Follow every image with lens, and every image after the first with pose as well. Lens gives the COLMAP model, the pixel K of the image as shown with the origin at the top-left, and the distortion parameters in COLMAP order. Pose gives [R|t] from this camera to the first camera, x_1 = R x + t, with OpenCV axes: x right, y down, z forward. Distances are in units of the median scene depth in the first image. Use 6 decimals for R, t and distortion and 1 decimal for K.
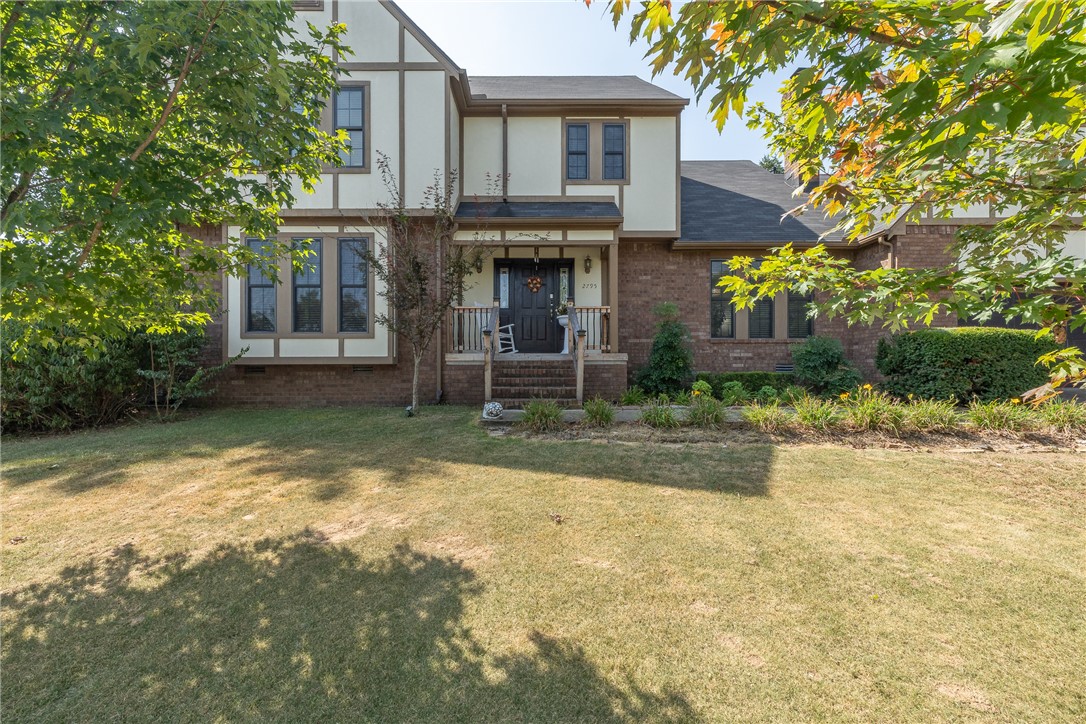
lens RADIAL K [[454.0, 0, 532.6], [0, 454.0, 375.7], [0, 0, 1]] dist [0.001263, 0.000688]
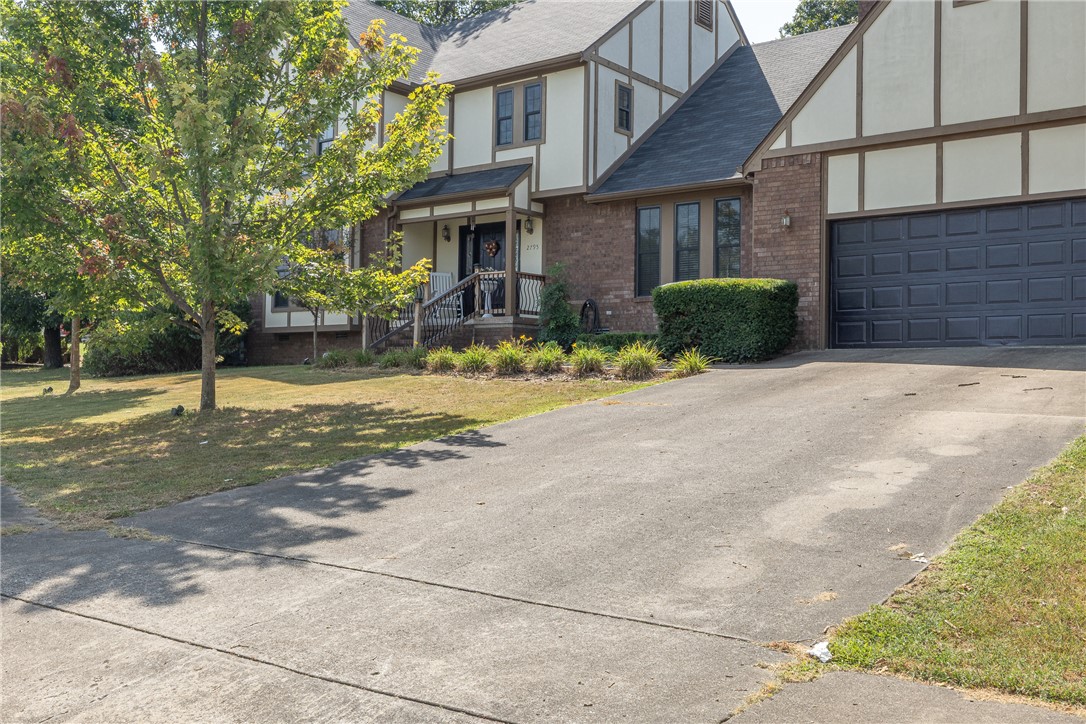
lens RADIAL K [[1042.7, 0, 544.4], [0, 1042.7, 361.4], [0, 0, 1]] dist [-0.009141, 0.000000]
pose [[0.785975, -0.000485, -0.618258, 1.598092], [-0.018271, 0.999545, -0.024012, 0.100621], [0.617988, 0.030169, 0.785608, -0.744924]]
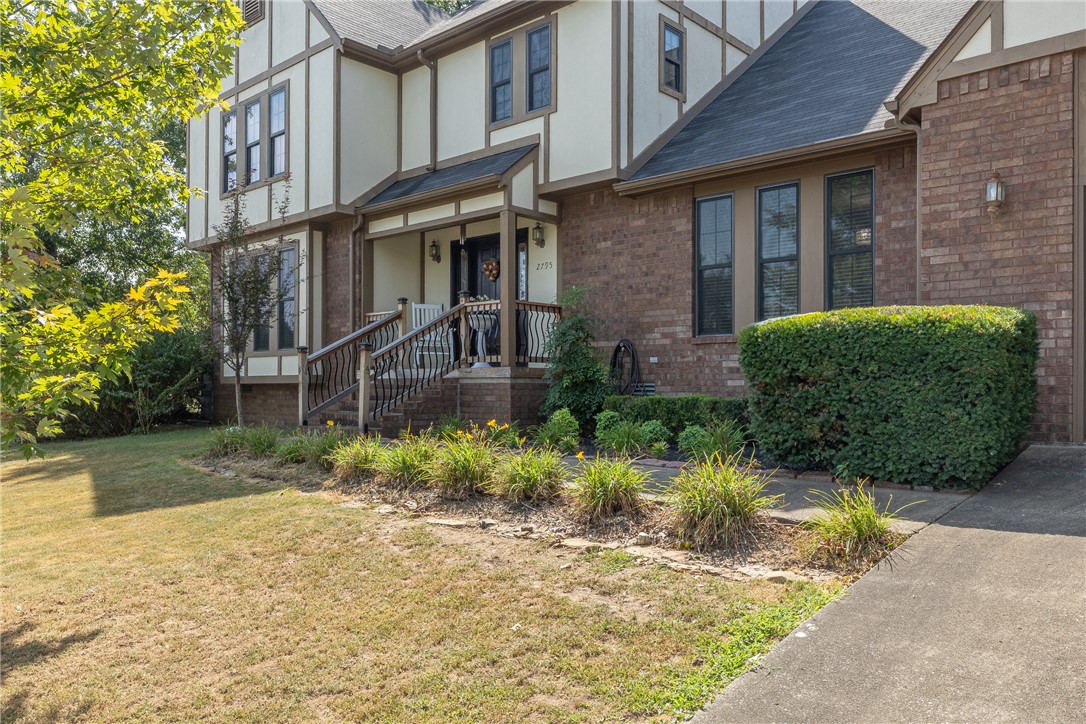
lens RADIAL K [[817.0, 0, 543.4], [0, 817.0, 384.2], [0, 0, 1]] dist [0.001901, 0.000083]
pose [[0.737775, 0.000147, -0.675047, 1.008671], [-0.006015, 0.999962, -0.006356, -0.014326], [0.675020, 0.008750, 0.737748, 0.108783]]
